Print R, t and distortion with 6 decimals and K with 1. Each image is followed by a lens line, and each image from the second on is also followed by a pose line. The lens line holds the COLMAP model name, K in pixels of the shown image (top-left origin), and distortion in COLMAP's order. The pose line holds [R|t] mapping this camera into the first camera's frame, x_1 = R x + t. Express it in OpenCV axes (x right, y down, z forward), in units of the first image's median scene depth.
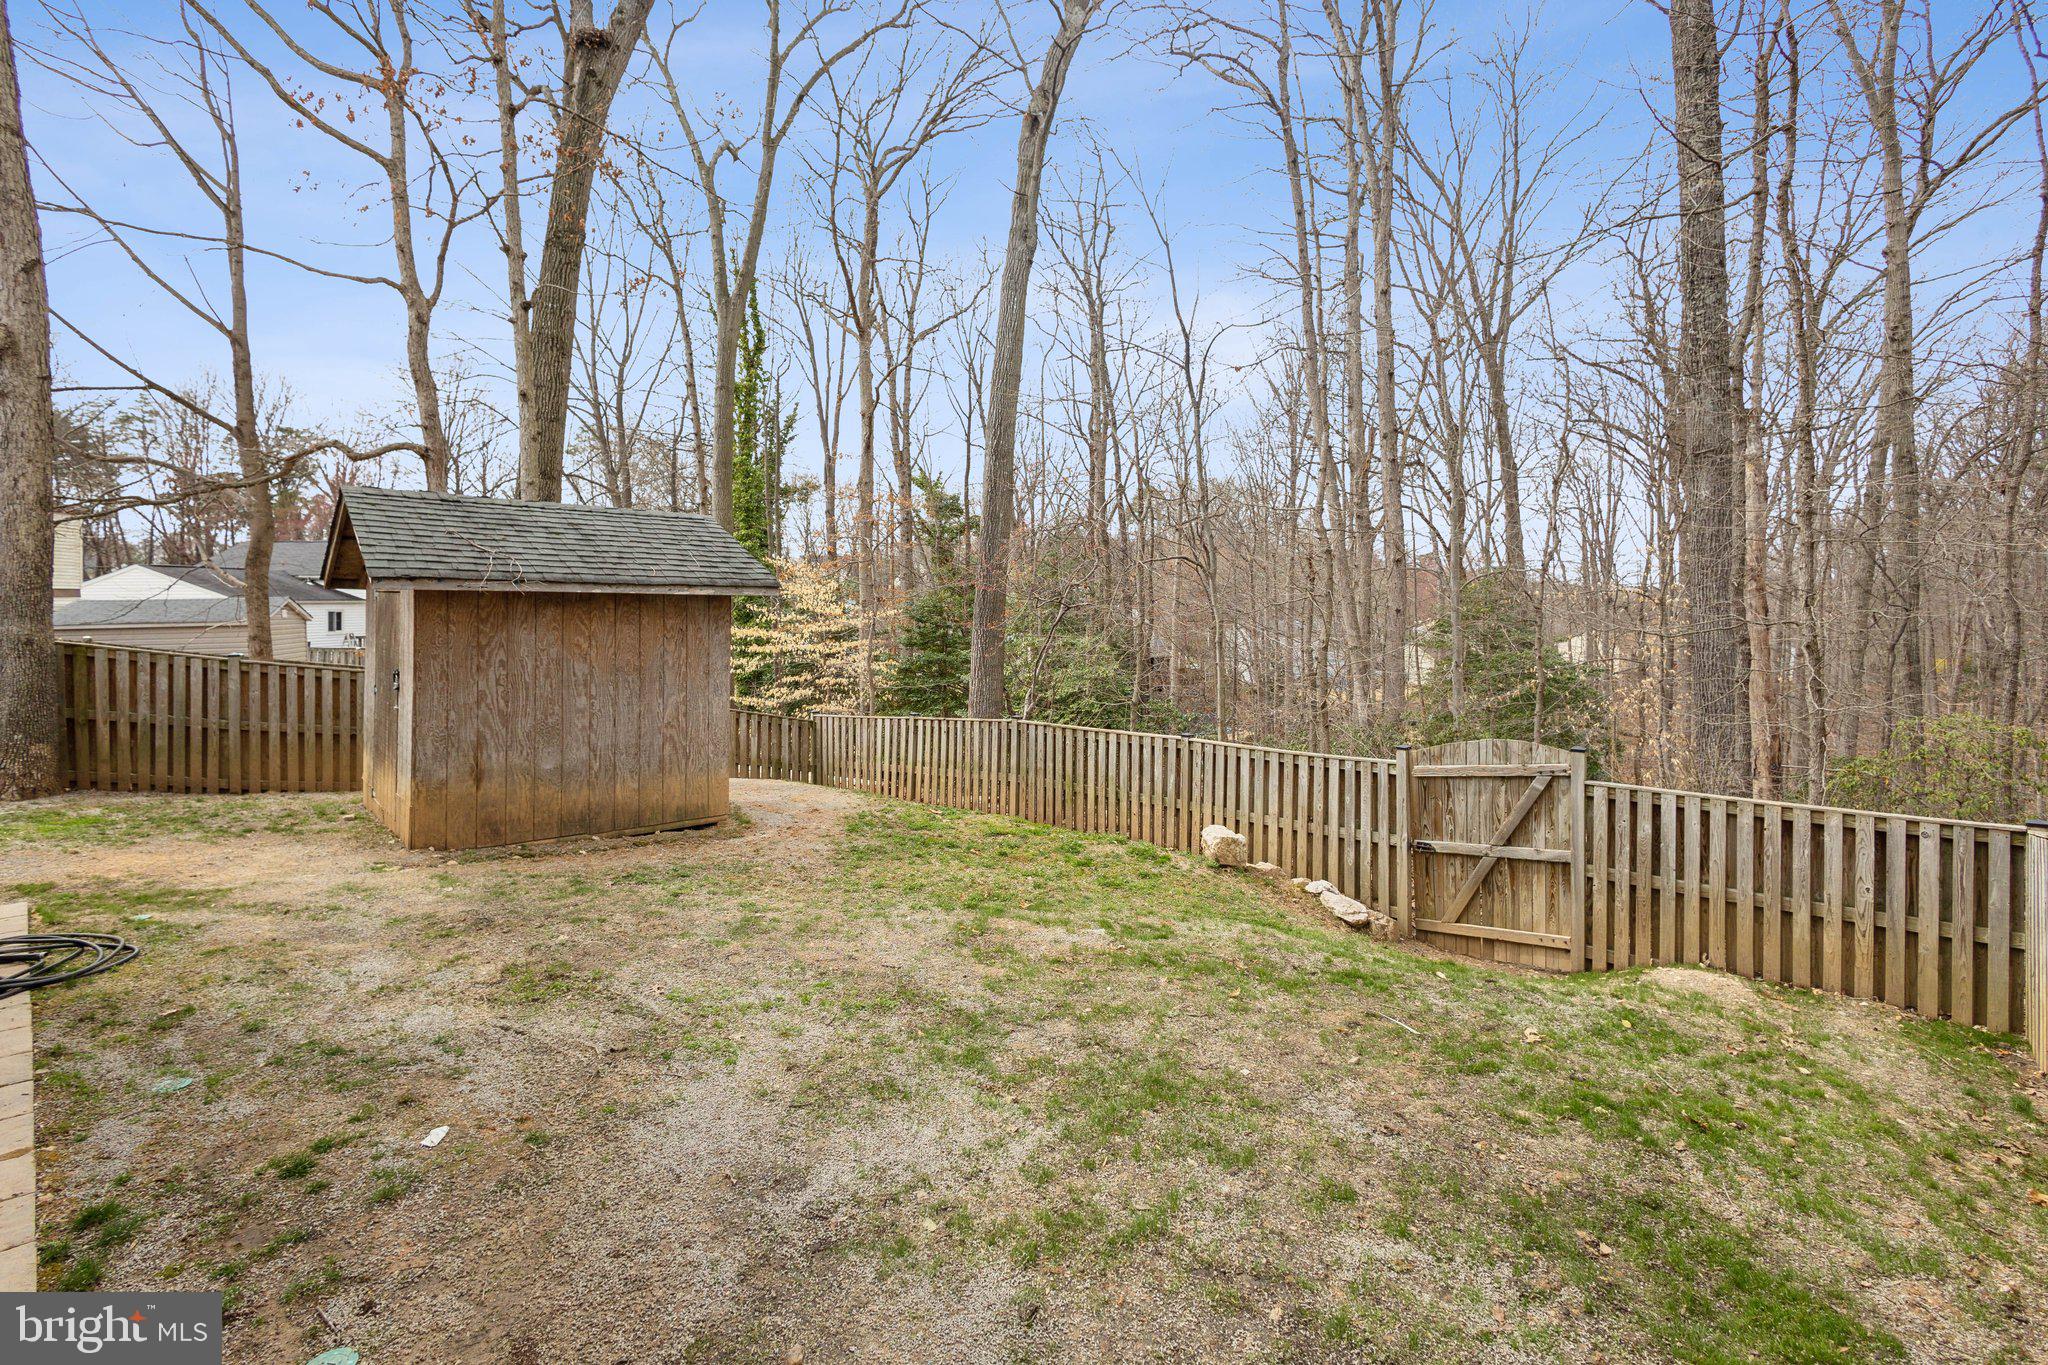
lens RADIAL K [[953.6, 0, 1045.1], [0, 953.6, 596.4], [0, 0, 1]] dist [0.001262, -0.000894]
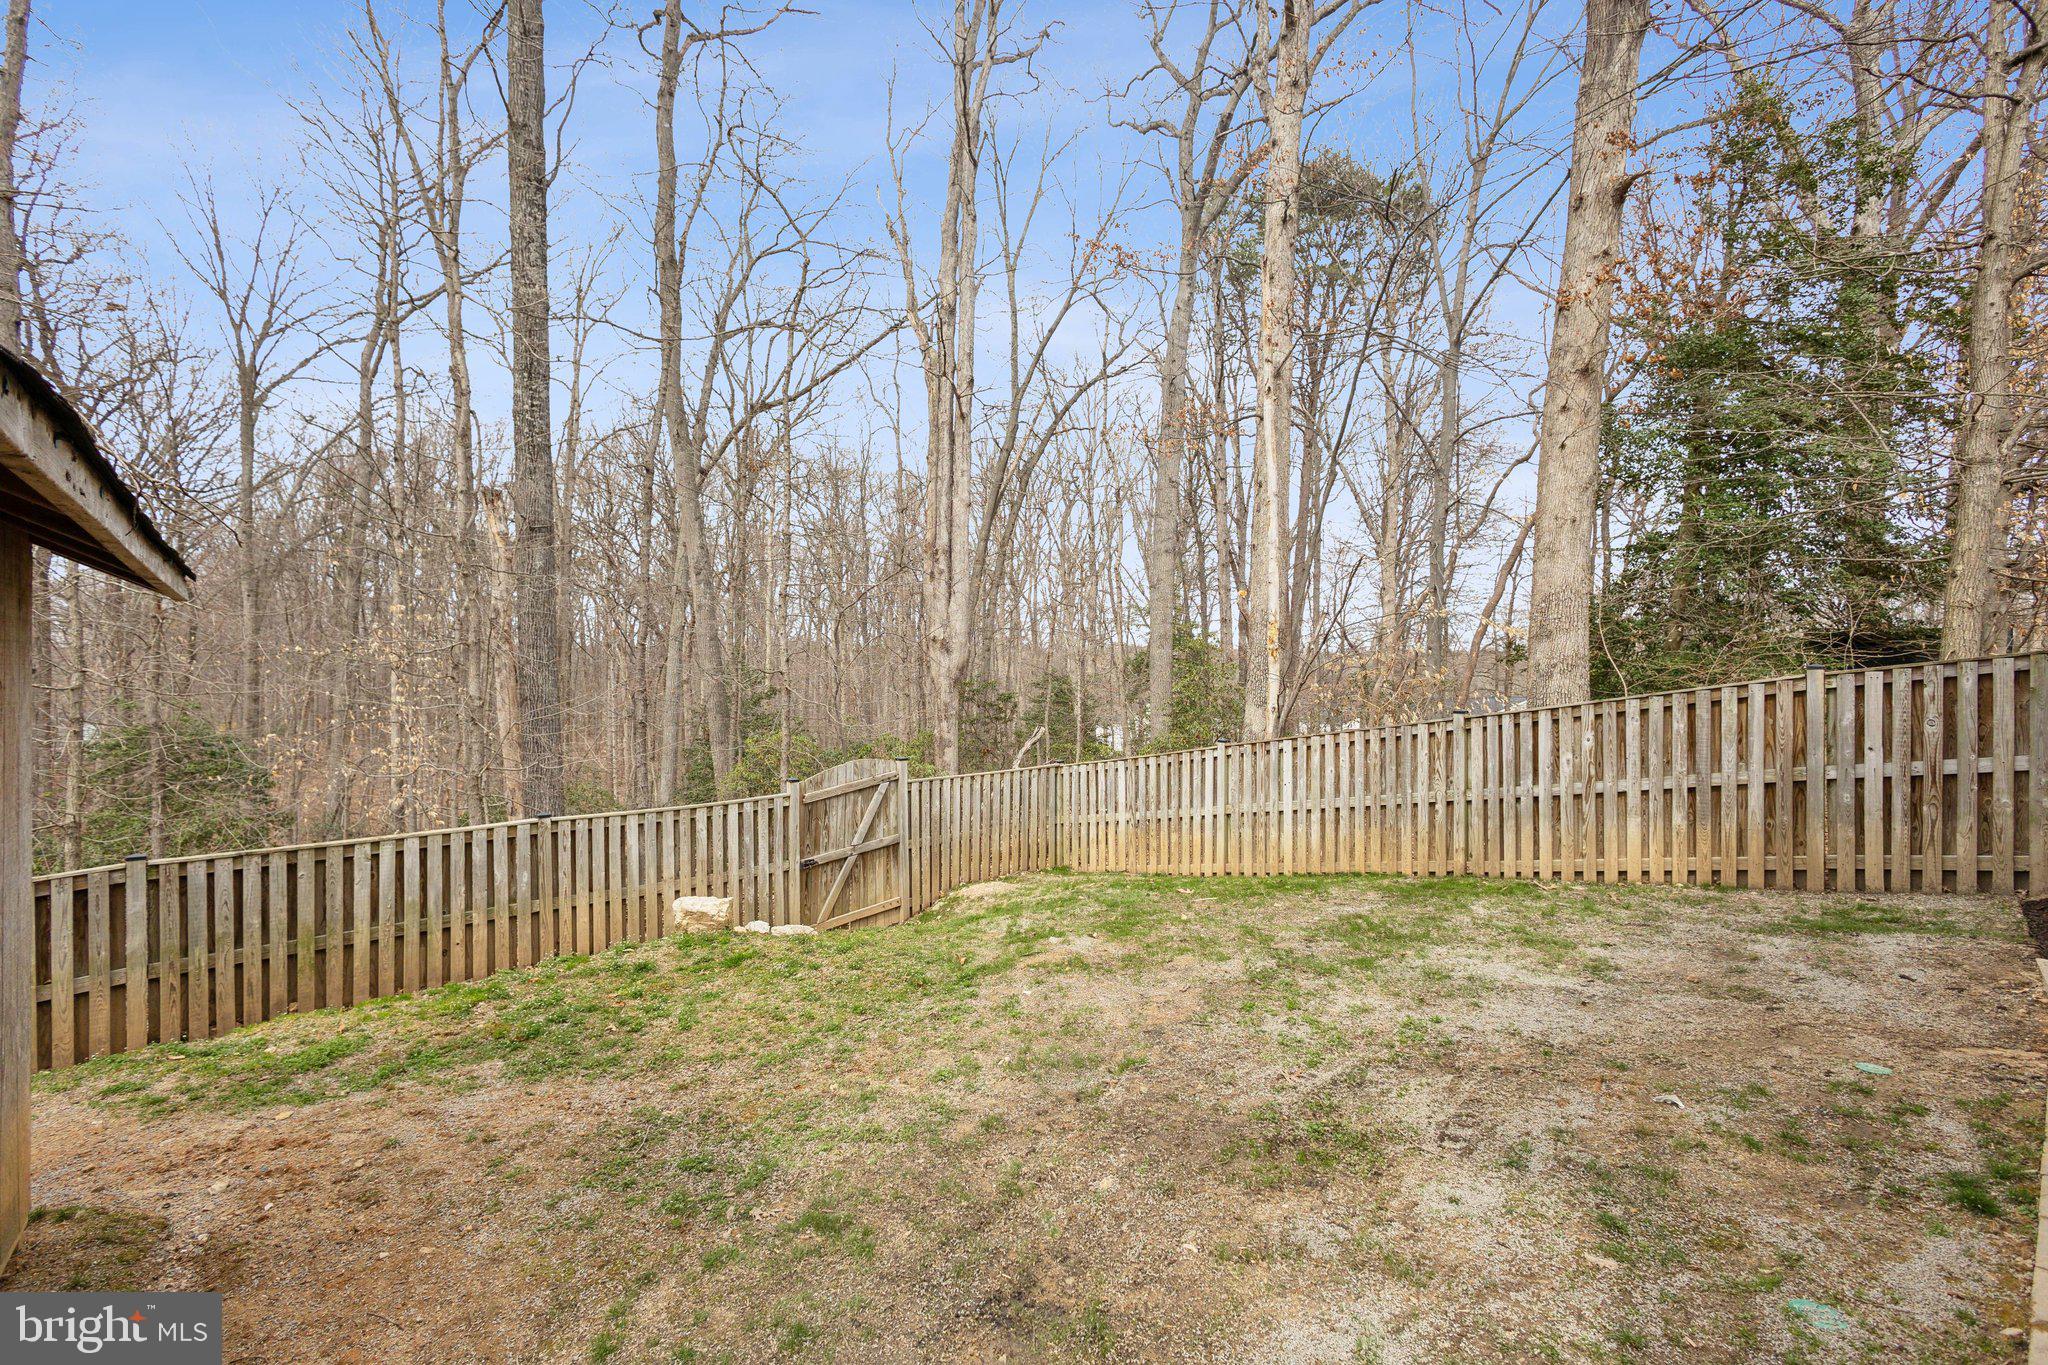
lens RADIAL K [[944.0, 0, 1020.7], [0, 944.0, 678.0], [0, 0, 1]] dist [0.005672, -0.000441]
pose [[0.079389, -0.006904, 0.996820, -0.724319], [-0.002846, 0.999970, 0.007152, 0.033449], [-0.996840, -0.003404, 0.079367, 0.677547]]
